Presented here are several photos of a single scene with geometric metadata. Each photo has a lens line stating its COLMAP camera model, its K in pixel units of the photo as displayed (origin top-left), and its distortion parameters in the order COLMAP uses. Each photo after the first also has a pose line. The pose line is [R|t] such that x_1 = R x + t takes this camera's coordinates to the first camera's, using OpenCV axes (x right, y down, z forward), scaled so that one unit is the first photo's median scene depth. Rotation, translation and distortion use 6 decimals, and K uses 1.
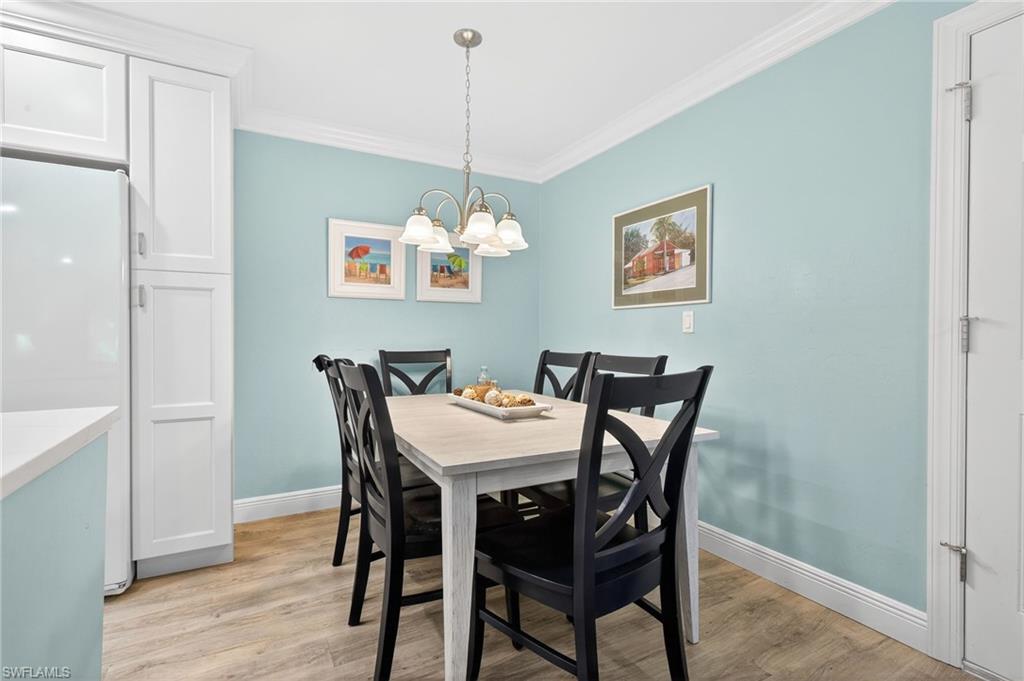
lens RADIAL K [[480.1, 0, 512.0], [0, 480.1, 340.5], [0, 0, 1]] dist [-0.001086, -0.000243]
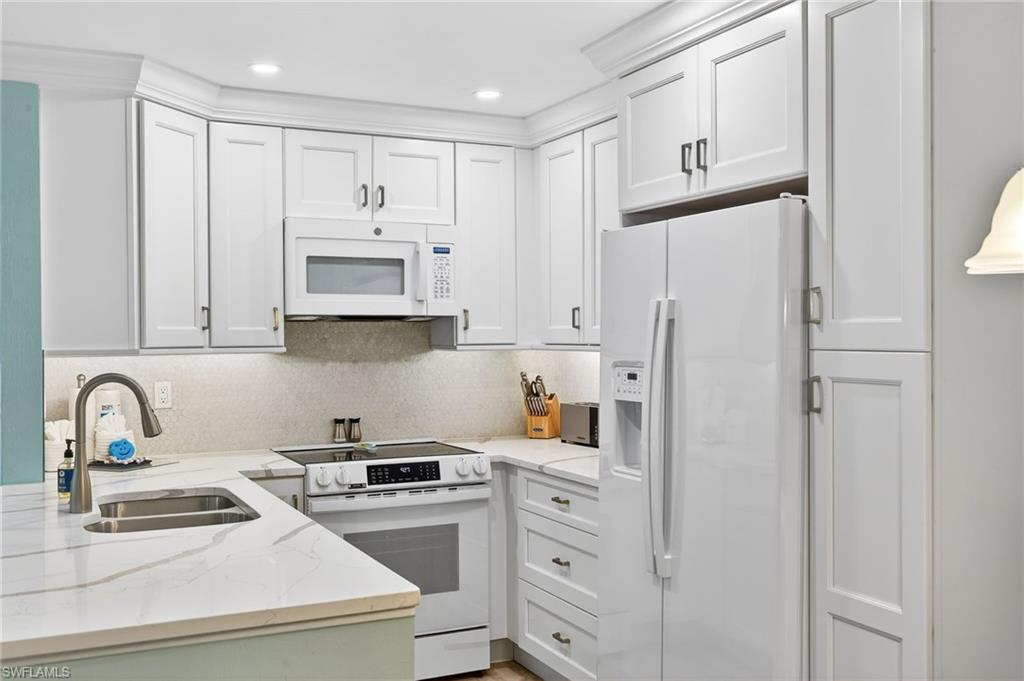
lens RADIAL K [[990.4, 0, 512.0], [0, 990.4, 340.5], [0, 0, 1]] dist [-0.007212, 0.004840]
pose [[-0.060647, 0.001056, -0.998159, 0.310206], [-0.006680, 0.999977, 0.001463, -0.106641], [0.998137, 0.006756, -0.060638, 0.469298]]
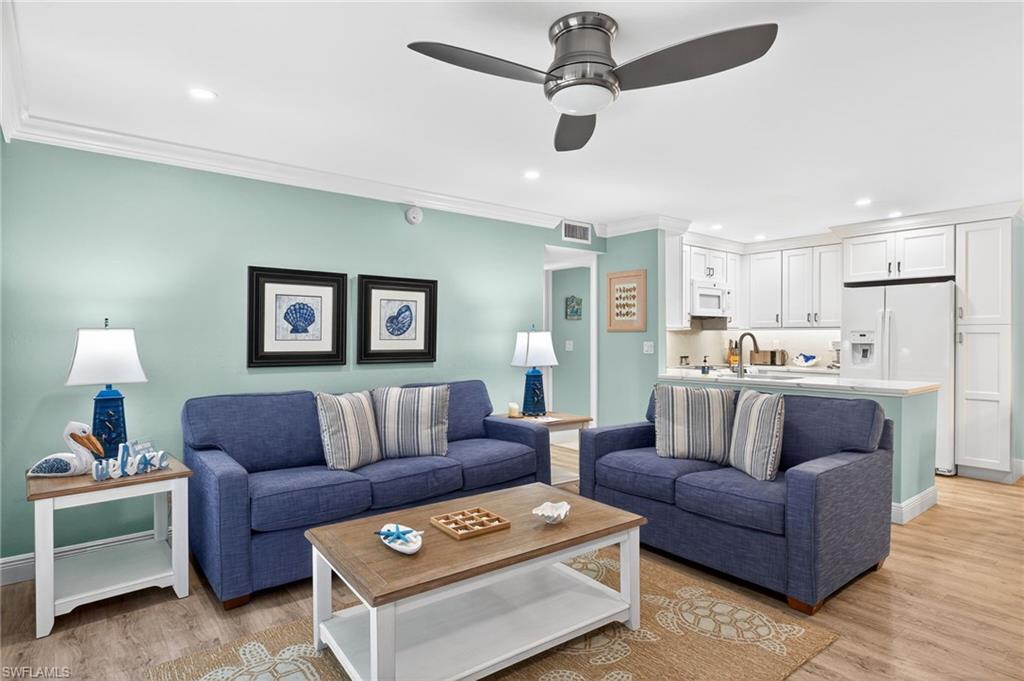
lens RADIAL K [[545.6, 0, 512.0], [0, 545.6, 340.5], [0, 0, 1]] dist [-0.001145, 0.000380]
pose [[0.171715, 0.003564, -0.985140, 0.827821], [-0.009808, 0.999950, 0.001908, -0.044306], [0.985098, 0.009335, 0.171741, -0.894901]]
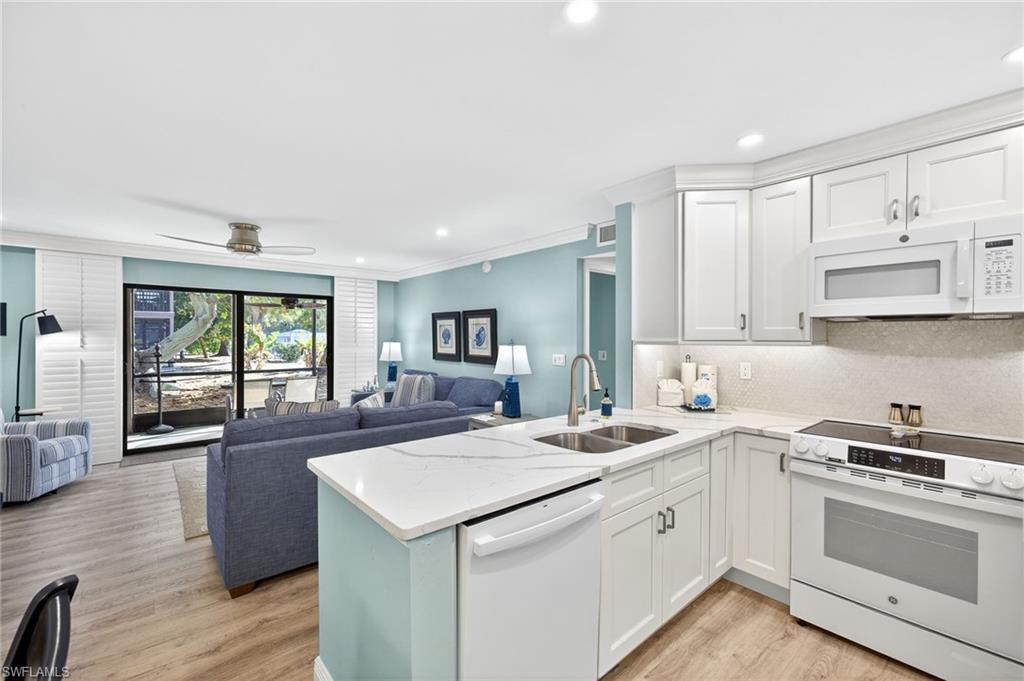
lens RADIAL K [[428.0, 0, 506.0], [0, 428.0, 339.0], [0, 0, 1]] dist [0.003307, 0.000309]
pose [[-0.979907, -0.004788, -0.199396, -0.320446], [-0.008076, 0.999844, 0.015682, -0.106305], [0.199290, 0.016977, -0.979794, 0.725258]]
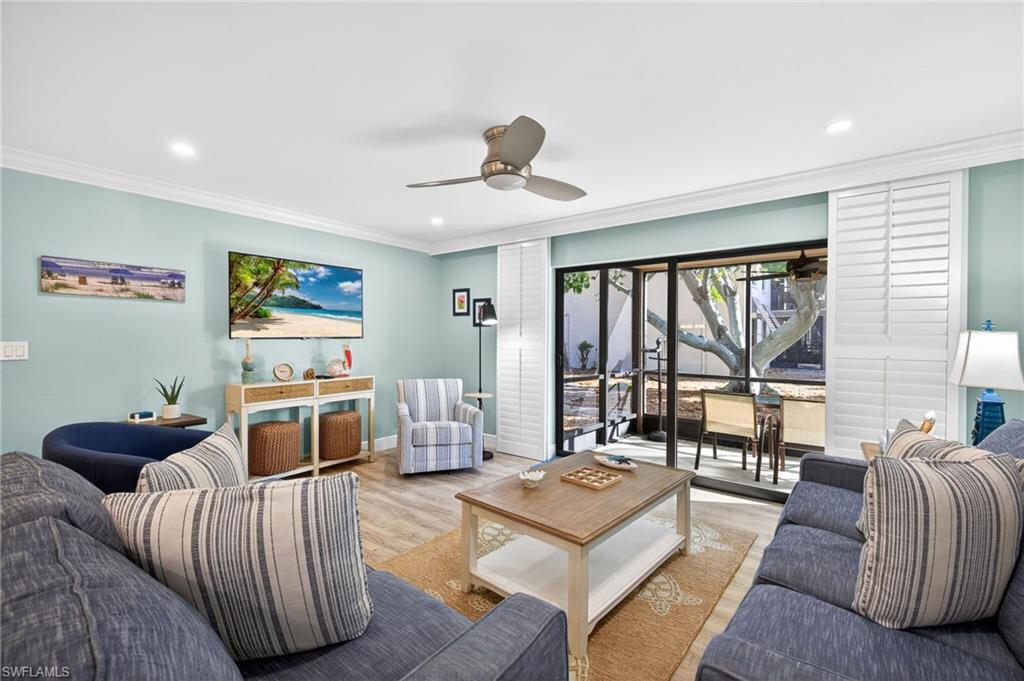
lens RADIAL K [[435.4, 0, 508.7], [0, 435.4, 339.8], [0, 0, 1]] dist [0.008065, -0.000410]
pose [[-0.386337, -0.013813, 0.922254, -0.552275], [0.005367, 0.999837, 0.017223, -0.057639], [-0.922342, 0.011604, -0.386200, -0.401267]]
